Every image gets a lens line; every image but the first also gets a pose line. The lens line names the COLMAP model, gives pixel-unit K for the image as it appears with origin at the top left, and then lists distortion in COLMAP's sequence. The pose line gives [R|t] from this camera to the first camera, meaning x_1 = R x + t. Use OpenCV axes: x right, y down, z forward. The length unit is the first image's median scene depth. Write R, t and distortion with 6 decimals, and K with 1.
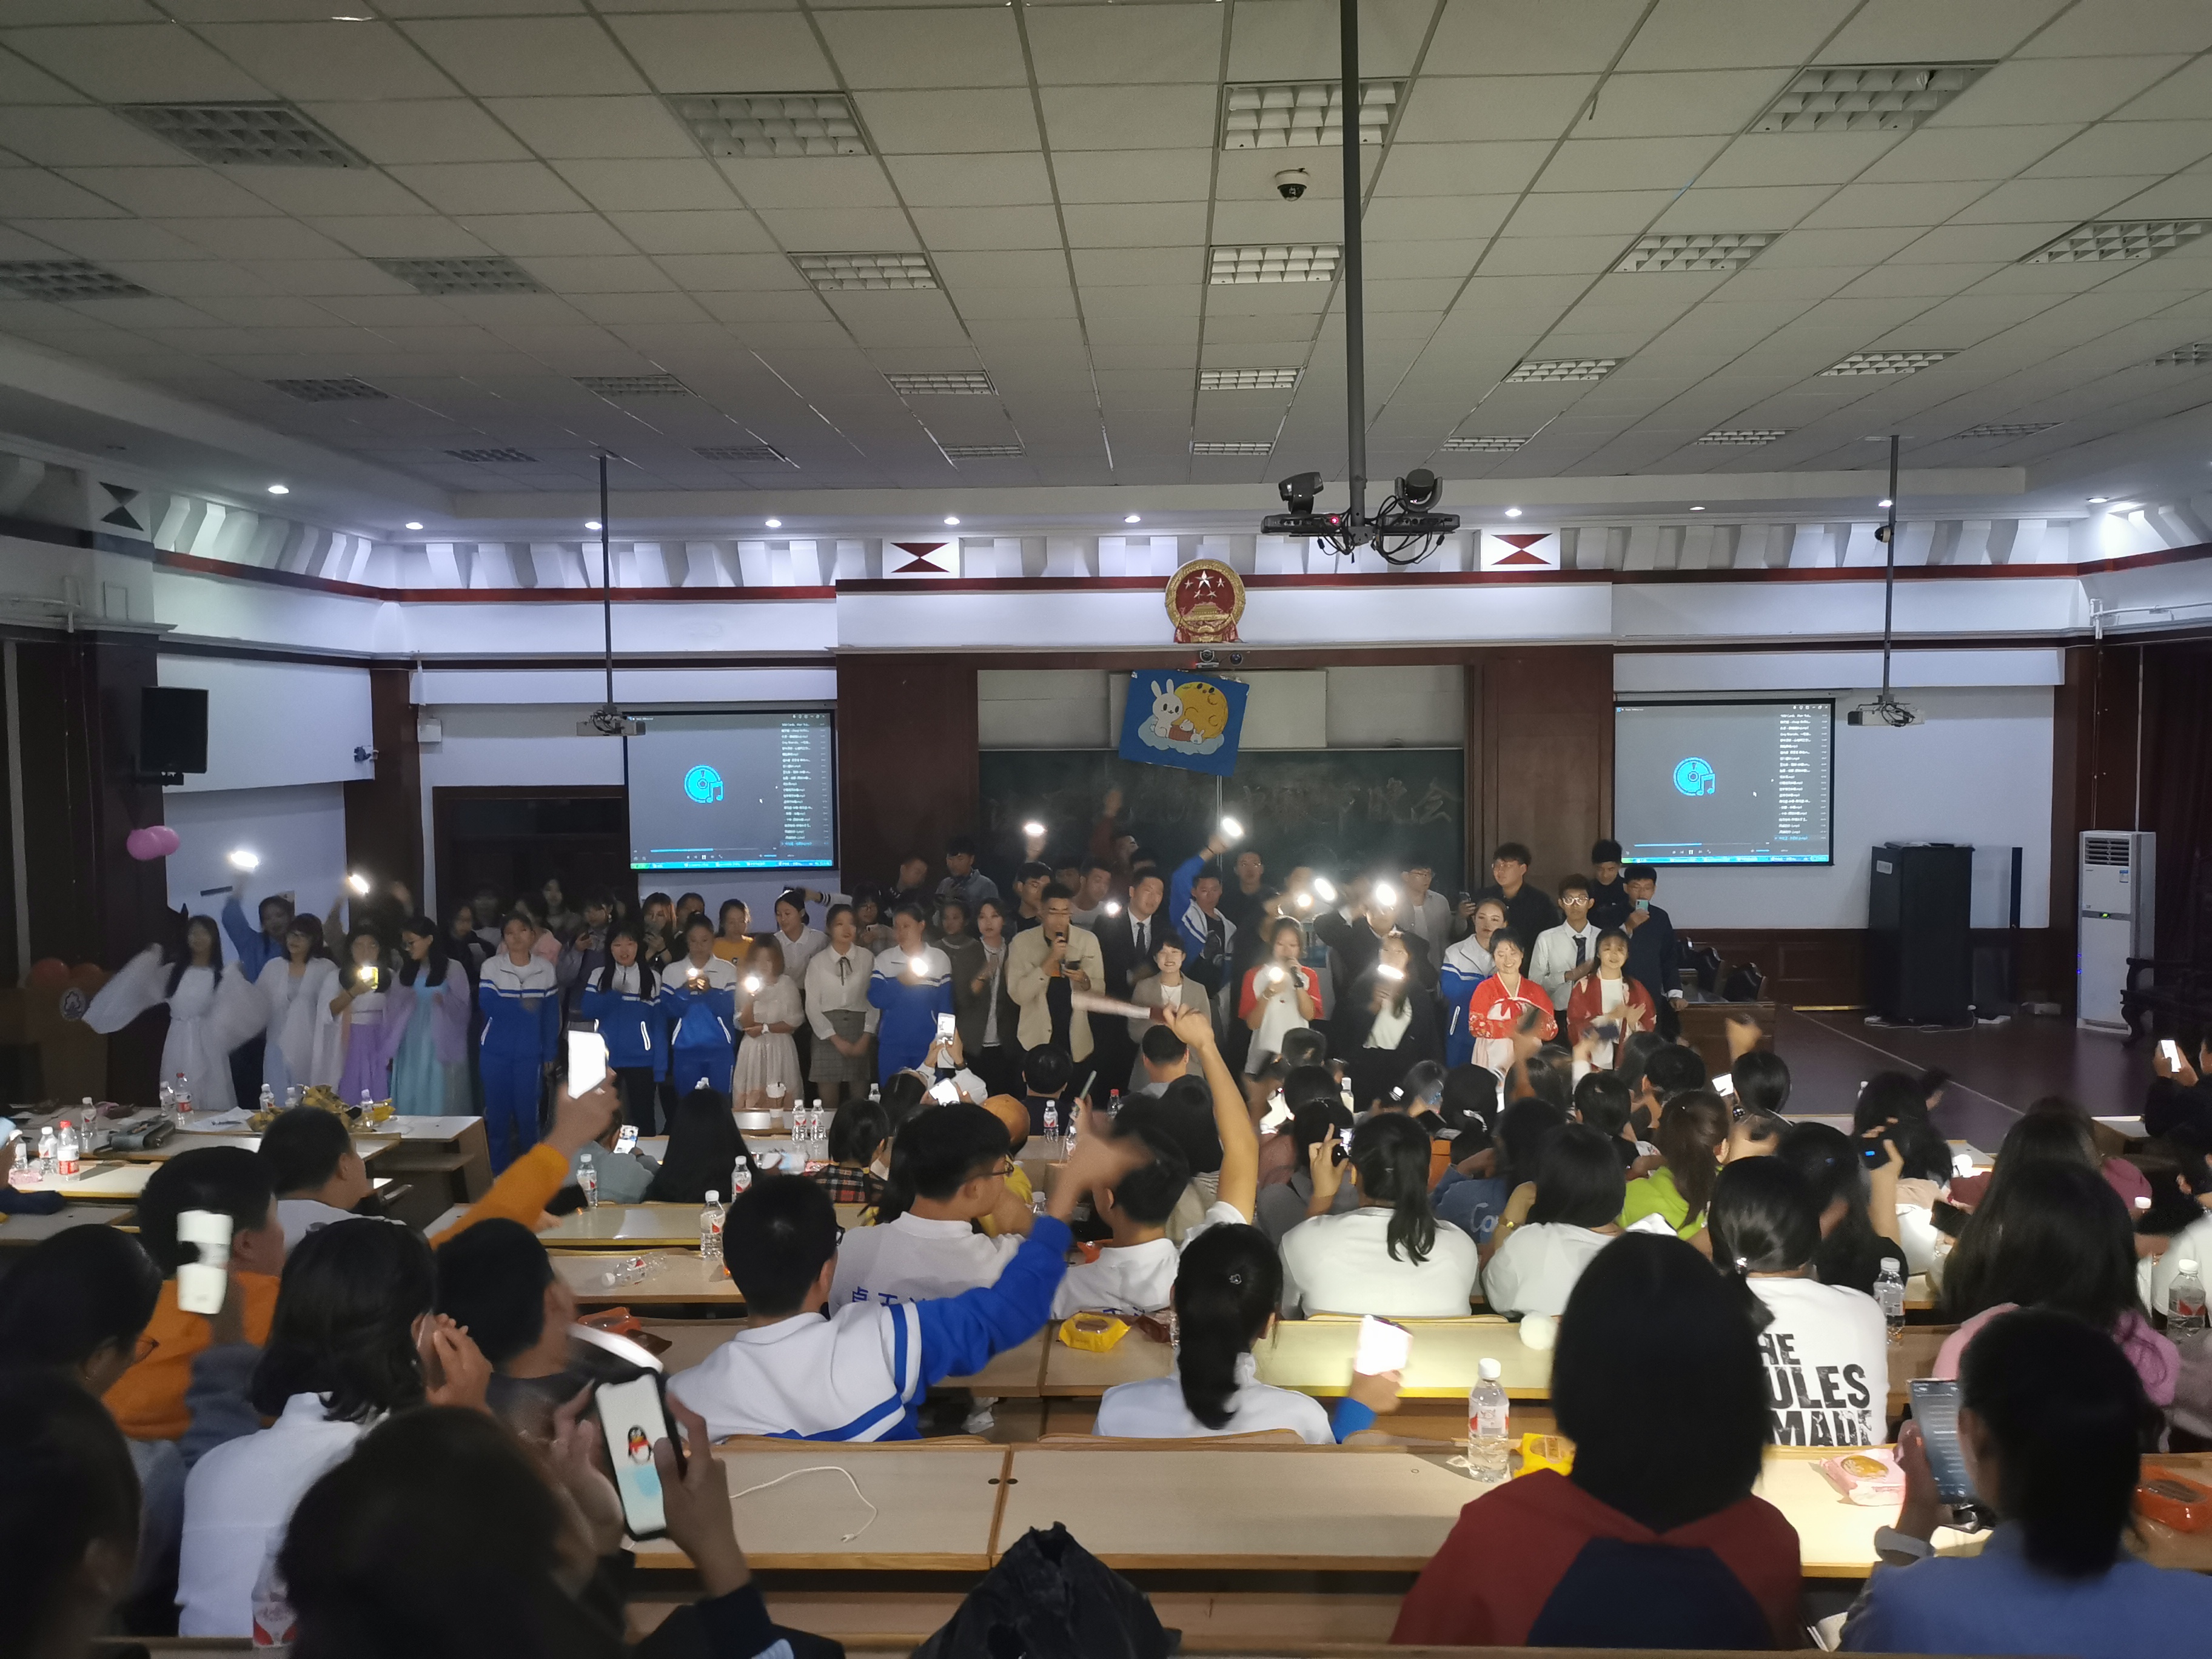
lens RADIAL K [[1699.7, 0, 1106.0], [0, 1699.7, 829.5], [0, 0, 1]] dist [0.126238, -0.147626]
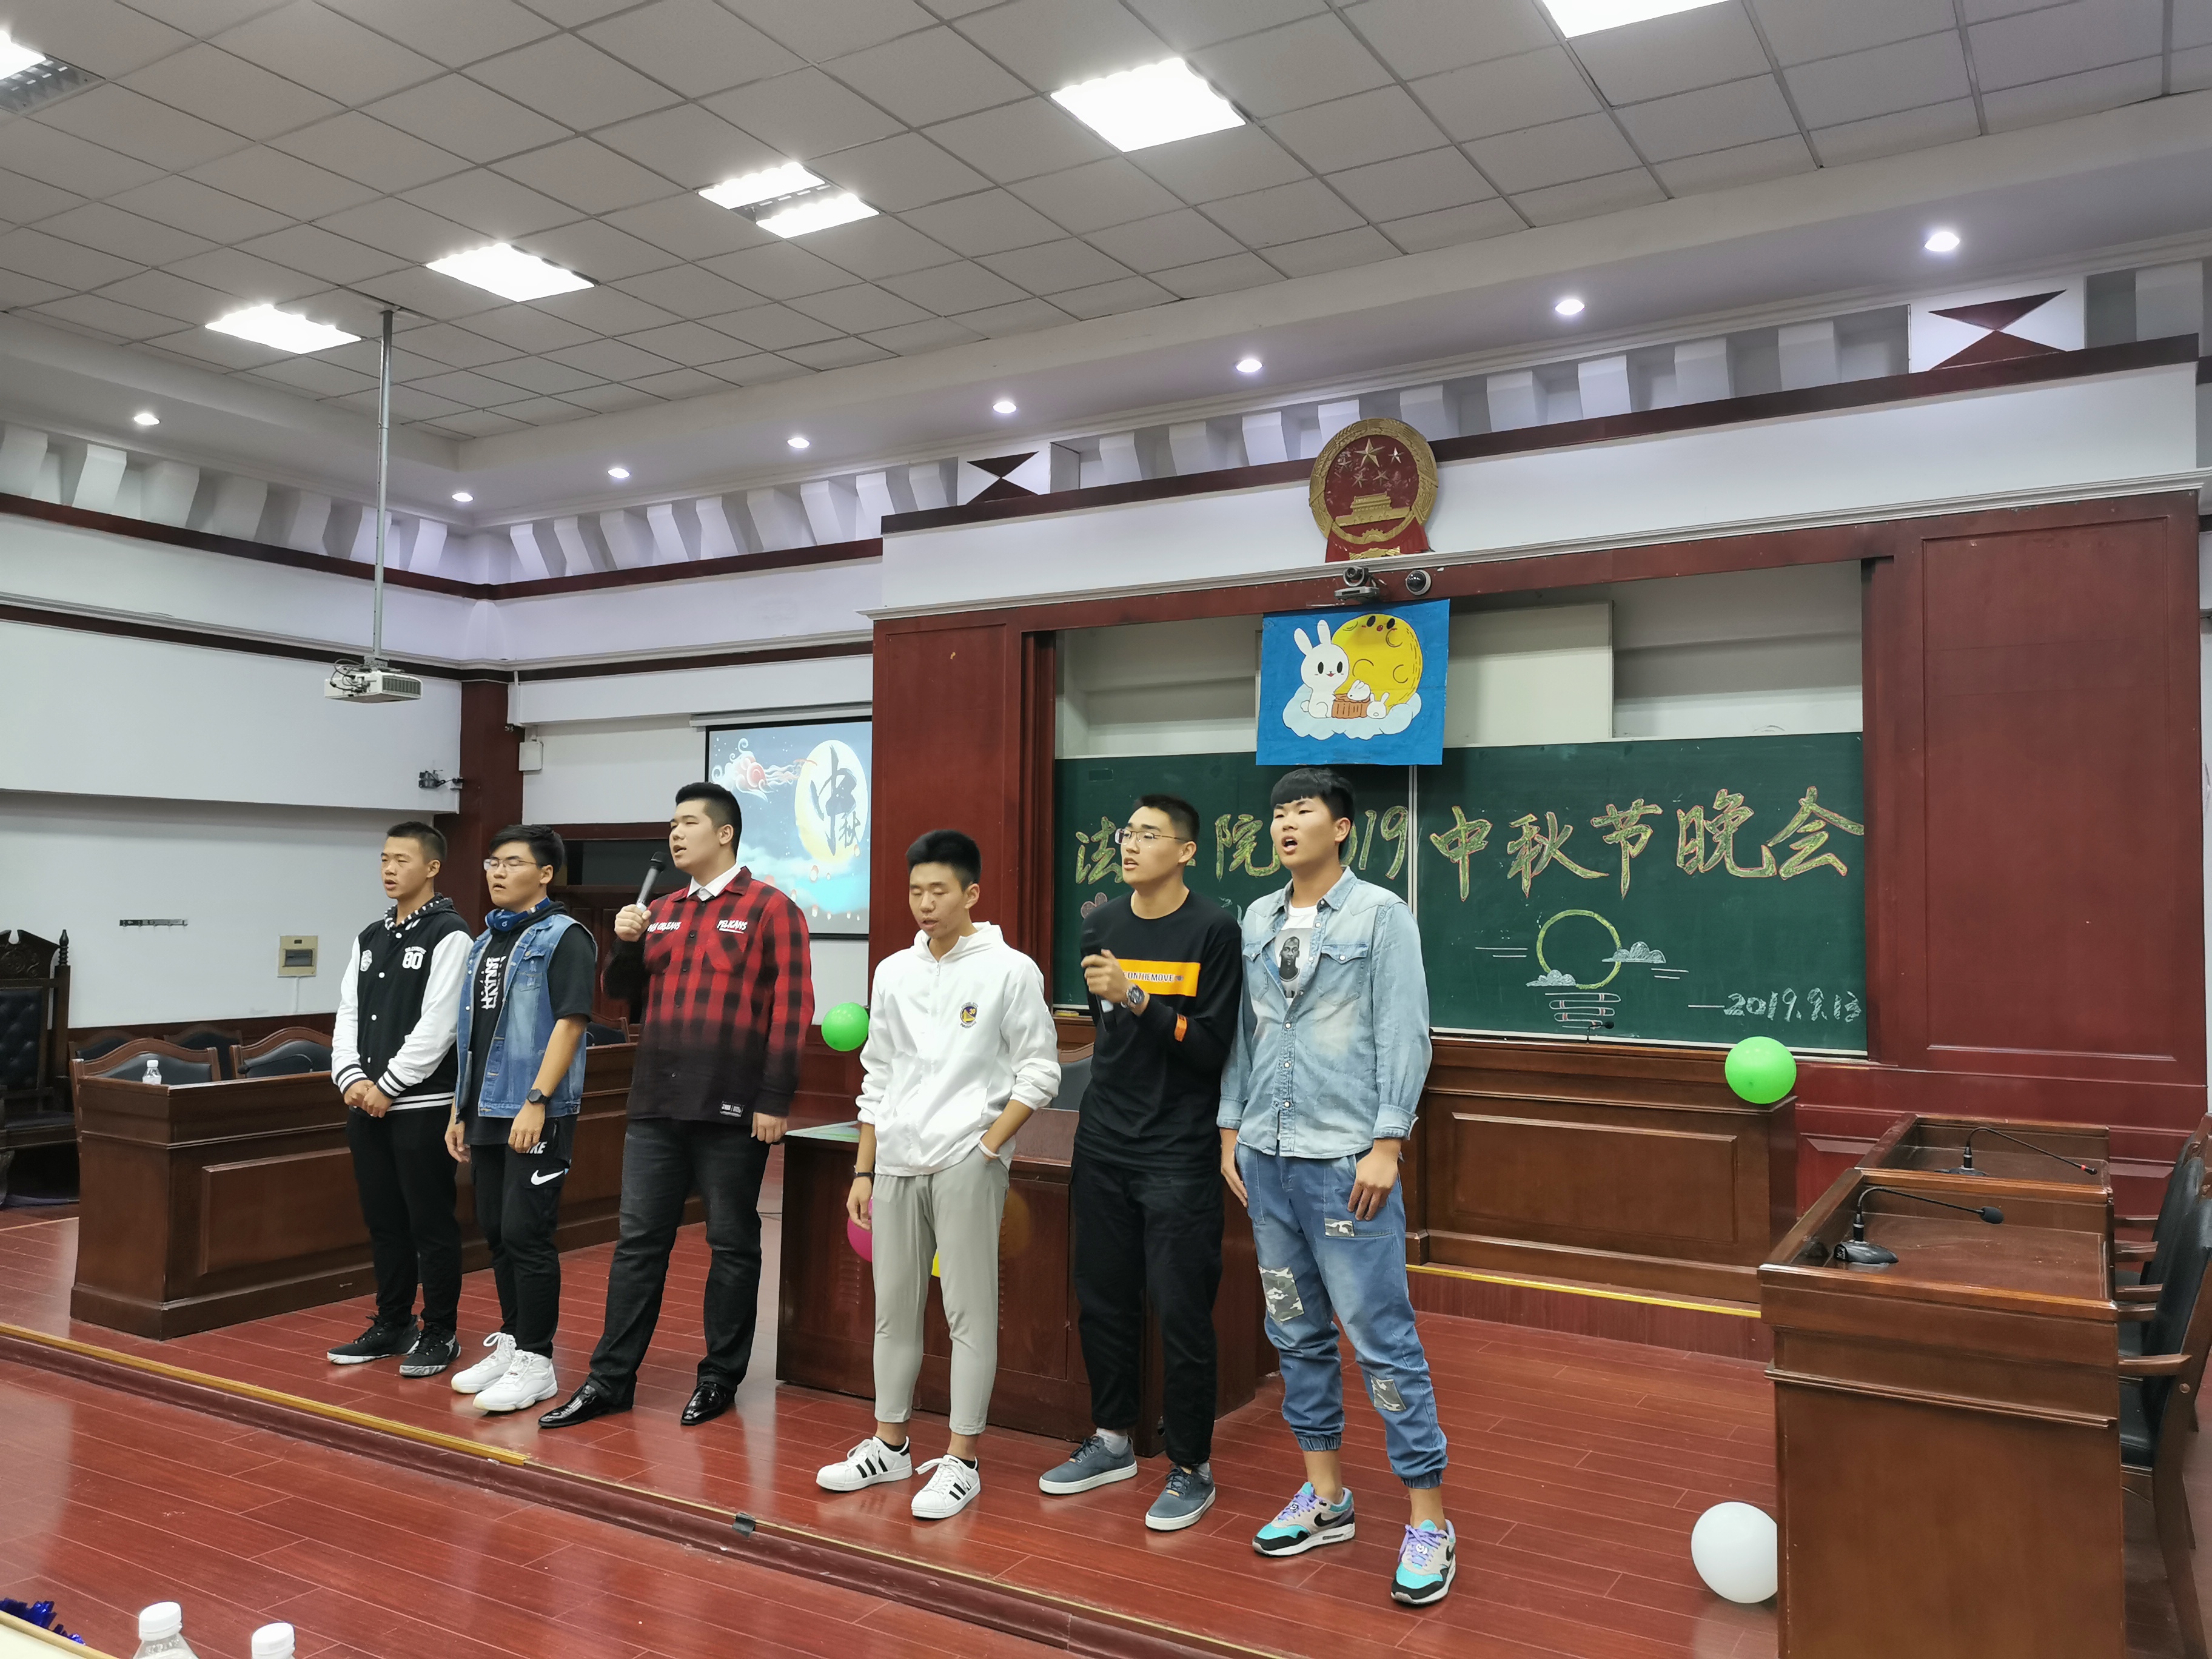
lens RADIAL K [[1699.7, 0, 1106.0], [0, 1699.7, 829.5], [0, 0, 1]] dist [0.126238, -0.147626]
pose [[0.875266, -0.000657, -0.483641, 0.258952], [-0.045576, 0.995437, -0.083833, 0.035614], [0.481489, 0.095419, 0.871242, 0.443050]]
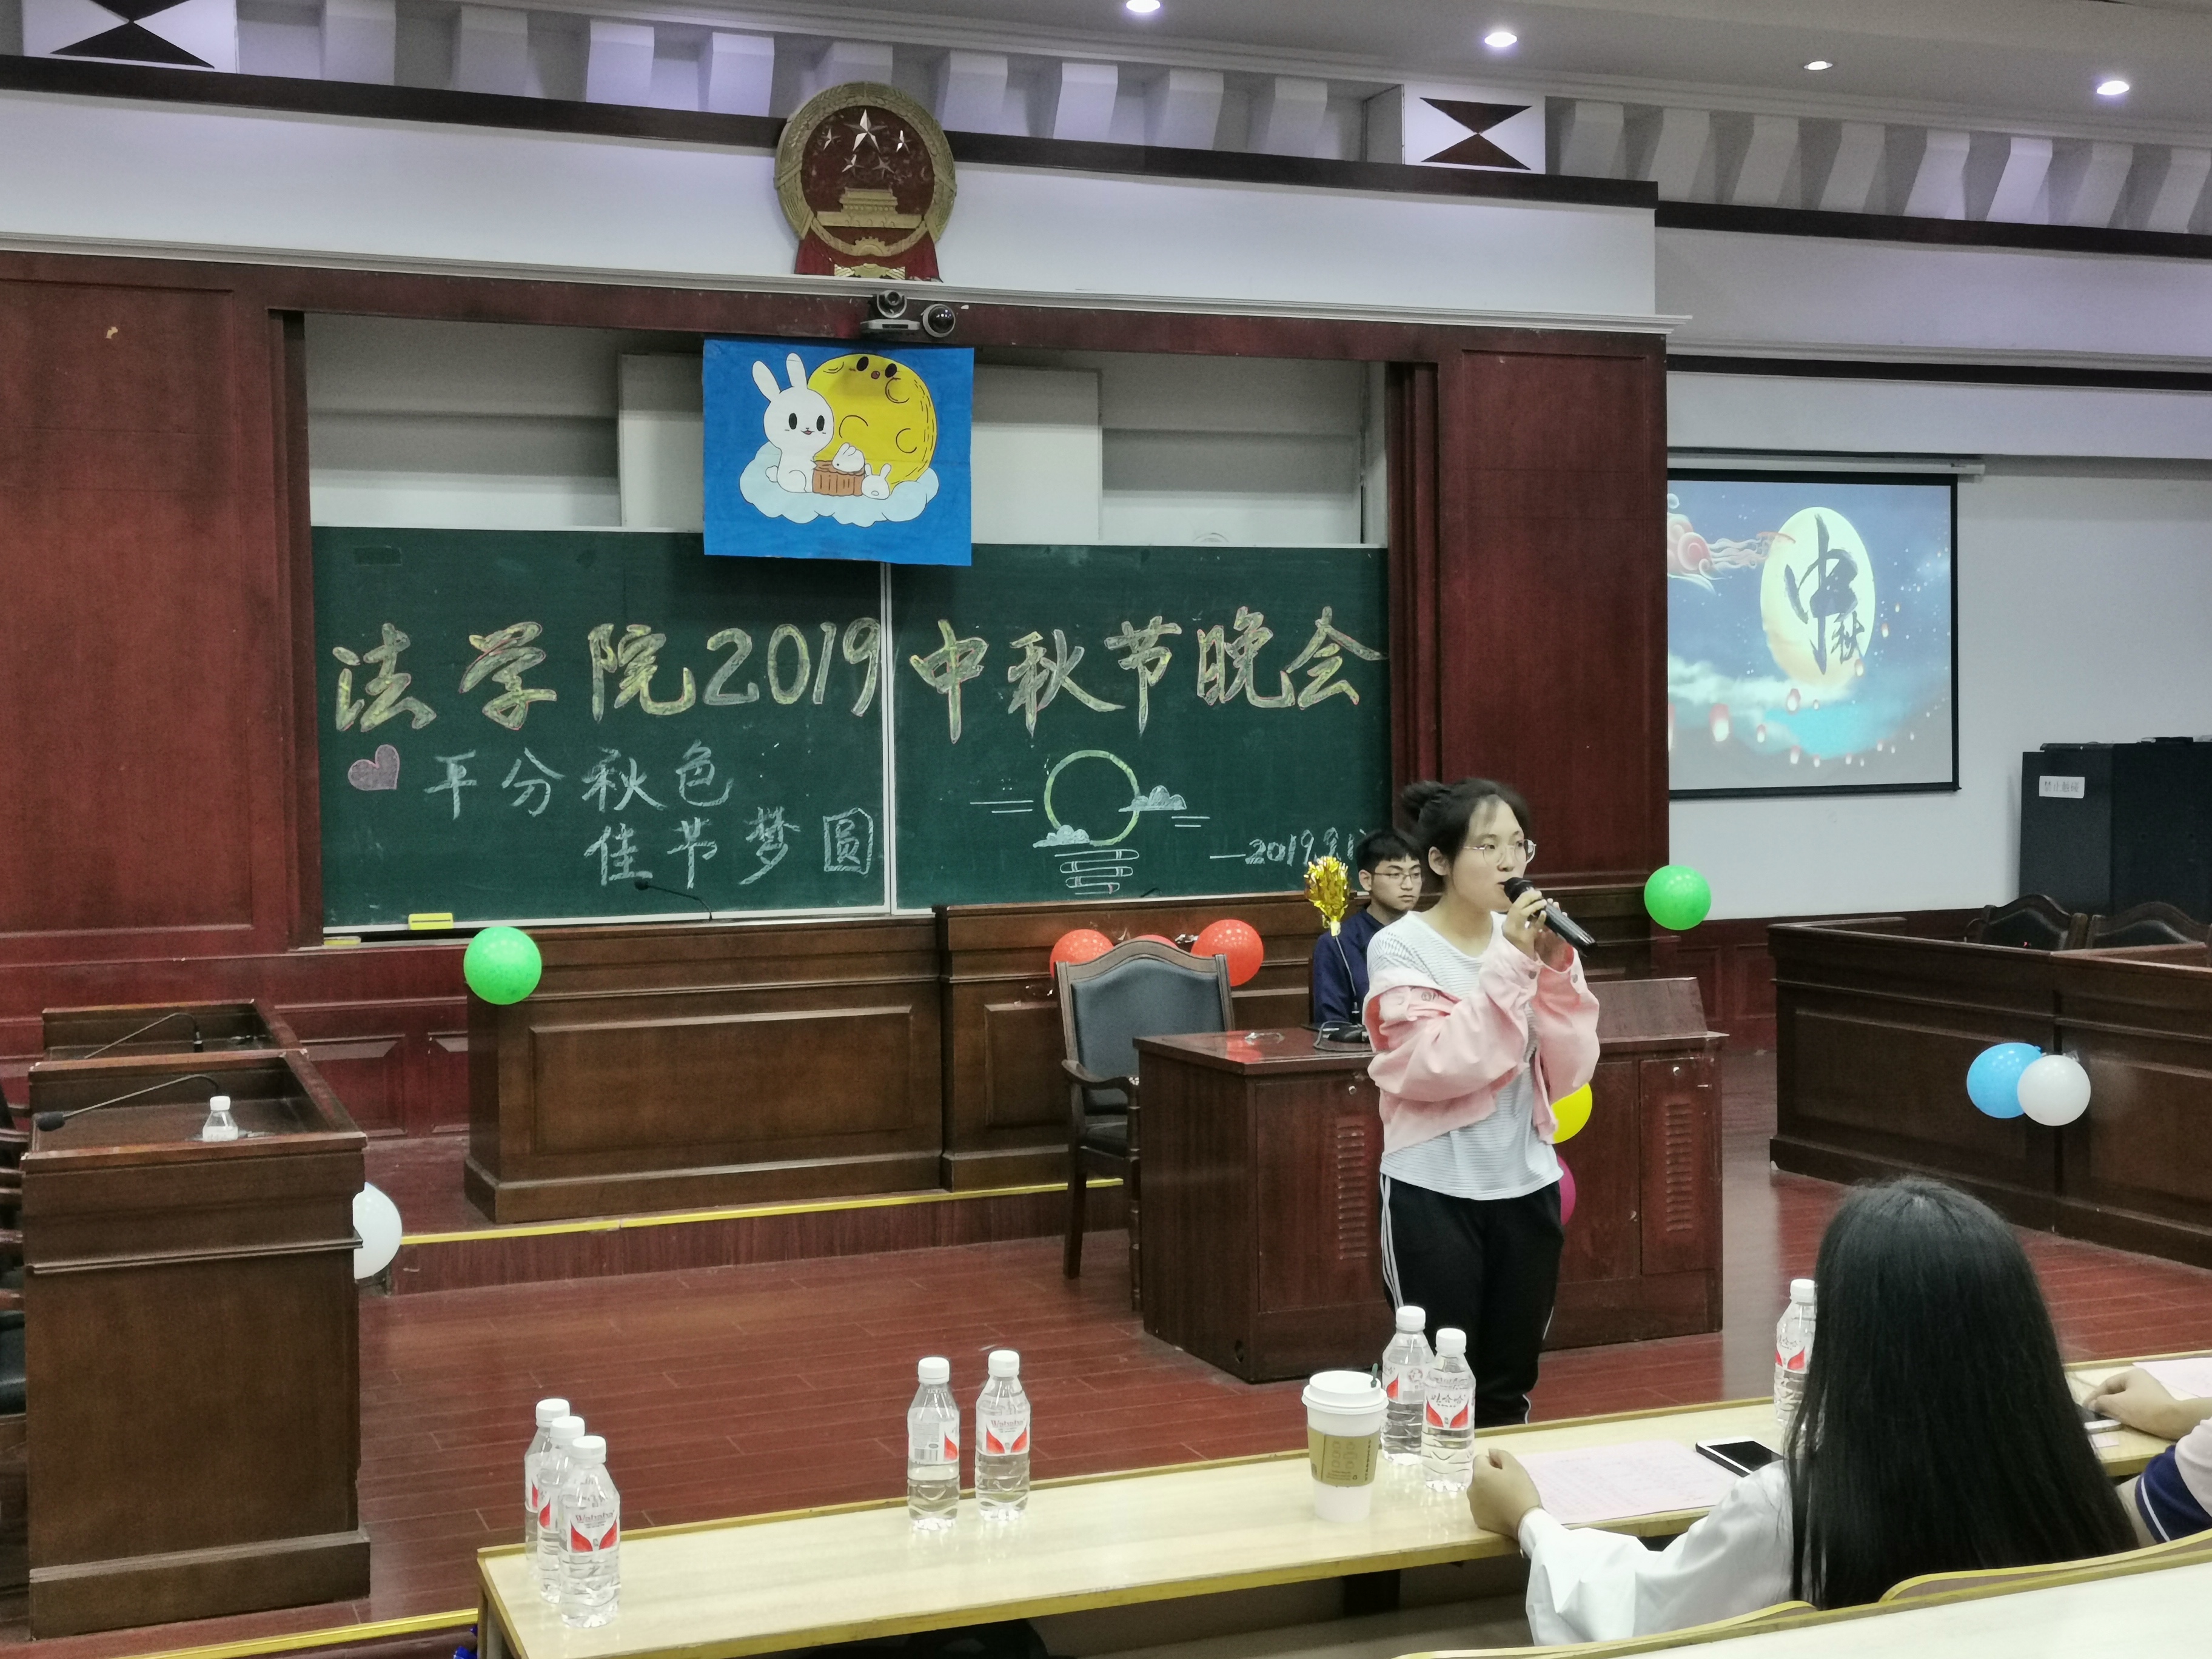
lens RADIAL K [[2734.0, 0, 1117.4], [0, 2734.0, 859.6], [0, 0, 1]] dist [0.067869, -0.045743]
pose [[0.914536, -0.022245, 0.403893, -0.164397], [0.027155, 0.999611, -0.006431, 0.041773], [-0.403593, 0.016849, 0.914784, 0.337689]]
